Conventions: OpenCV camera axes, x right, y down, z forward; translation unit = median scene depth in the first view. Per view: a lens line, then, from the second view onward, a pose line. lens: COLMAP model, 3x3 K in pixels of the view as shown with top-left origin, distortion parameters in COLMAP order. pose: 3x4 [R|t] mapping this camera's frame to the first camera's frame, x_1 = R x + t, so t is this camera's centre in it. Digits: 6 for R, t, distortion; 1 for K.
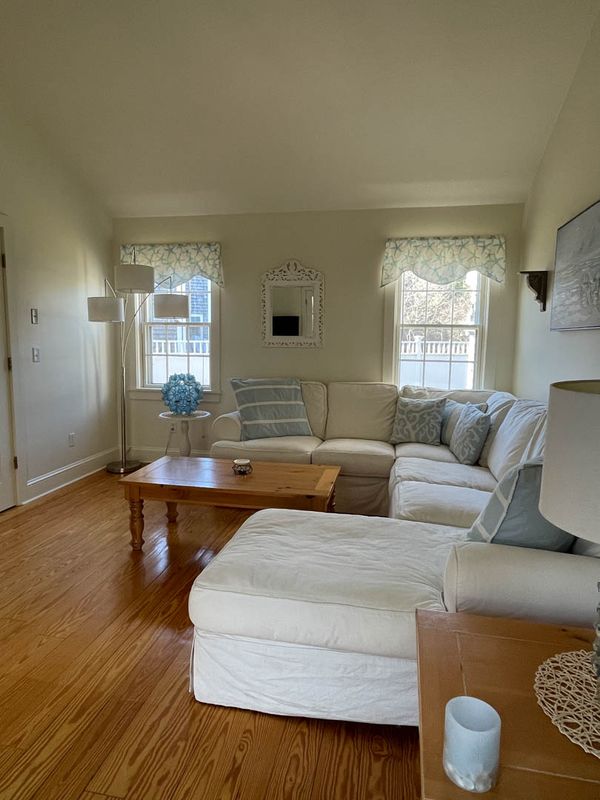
lens RADIAL K [[495.2, 0, 297.4], [0, 495.2, 403.2], [0, 0, 1]] dist [0.000077, 0.001497]
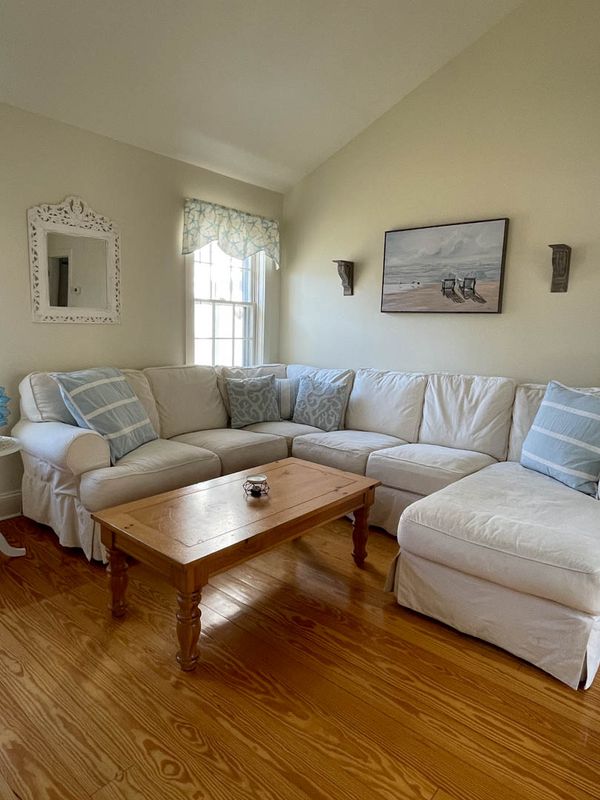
lens RADIAL K [[495.2, 0, 299.4], [0, 495.2, 400.7], [0, 0, 1]] dist [0.000077, 0.001497]
pose [[0.482954, -0.131937, 0.865649, -0.538030], [0.090626, 0.990806, 0.100452, -0.051414], [-0.870943, 0.029937, 0.490471, 0.427042]]
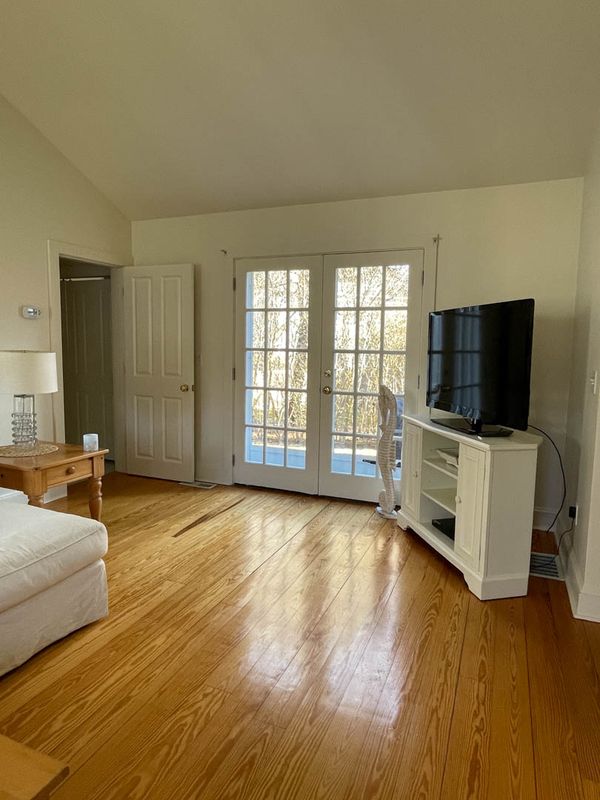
lens RADIAL K [[495.2, 0, 301.0], [0, 495.2, 393.0], [0, 0, 1]] dist [0.000077, 0.001497]
pose [[-0.980474, -0.053214, 0.189311, -0.404936], [-0.008782, 0.973579, 0.228179, -0.124516], [-0.196452, 0.222061, -0.955037, 0.877732]]
